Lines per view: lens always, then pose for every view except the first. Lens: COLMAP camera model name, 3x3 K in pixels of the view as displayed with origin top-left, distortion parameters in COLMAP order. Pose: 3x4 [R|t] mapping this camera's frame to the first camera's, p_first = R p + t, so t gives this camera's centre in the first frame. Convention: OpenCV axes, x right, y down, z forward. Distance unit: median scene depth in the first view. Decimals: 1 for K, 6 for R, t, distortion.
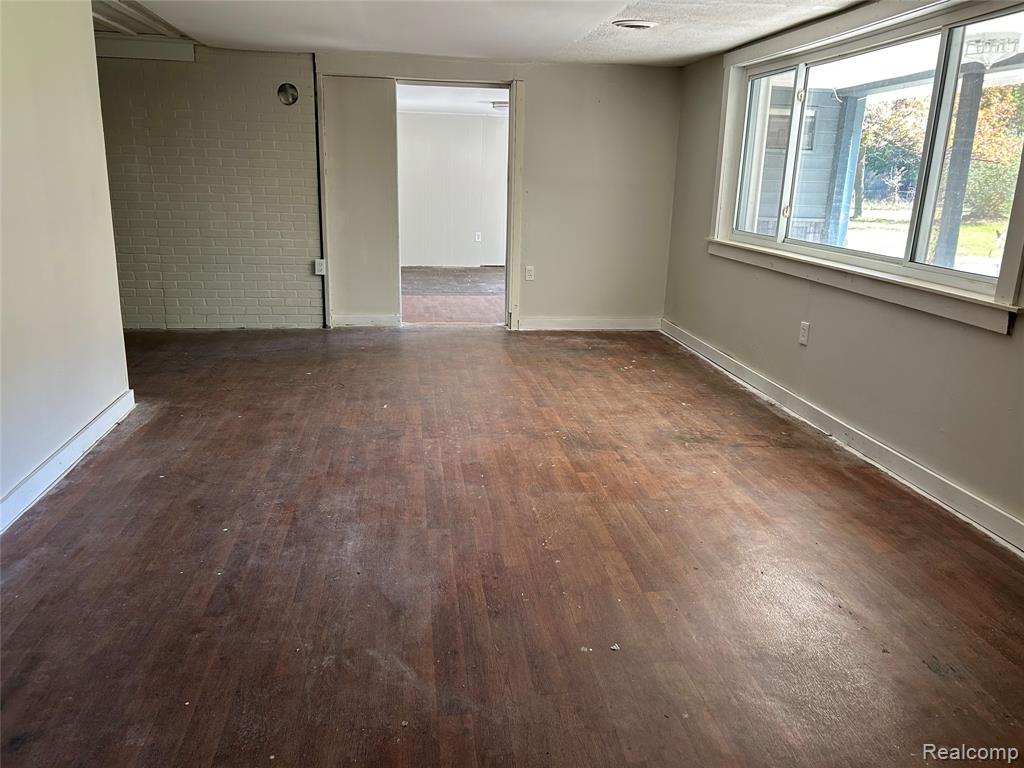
lens RADIAL K [[790.9, 0, 512.0], [0, 790.9, 384.0], [0, 0, 1]] dist [0.079031, -0.083111]
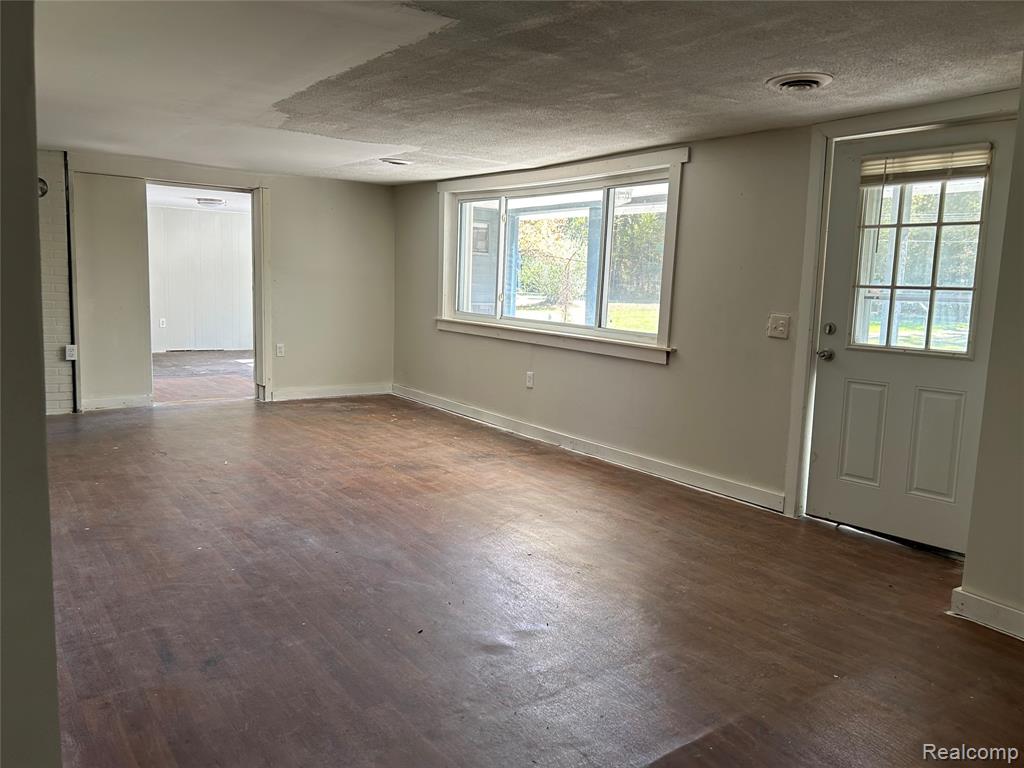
lens RADIAL K [[827.5, 0, 513.2], [0, 827.5, 406.5], [0, 0, 1]] dist [0.096121, -0.086805]
pose [[0.869742, -0.072523, 0.488149, -0.346427], [0.114399, 0.991828, -0.056473, 0.057386], [-0.480064, 0.104961, 0.870932, -0.248208]]
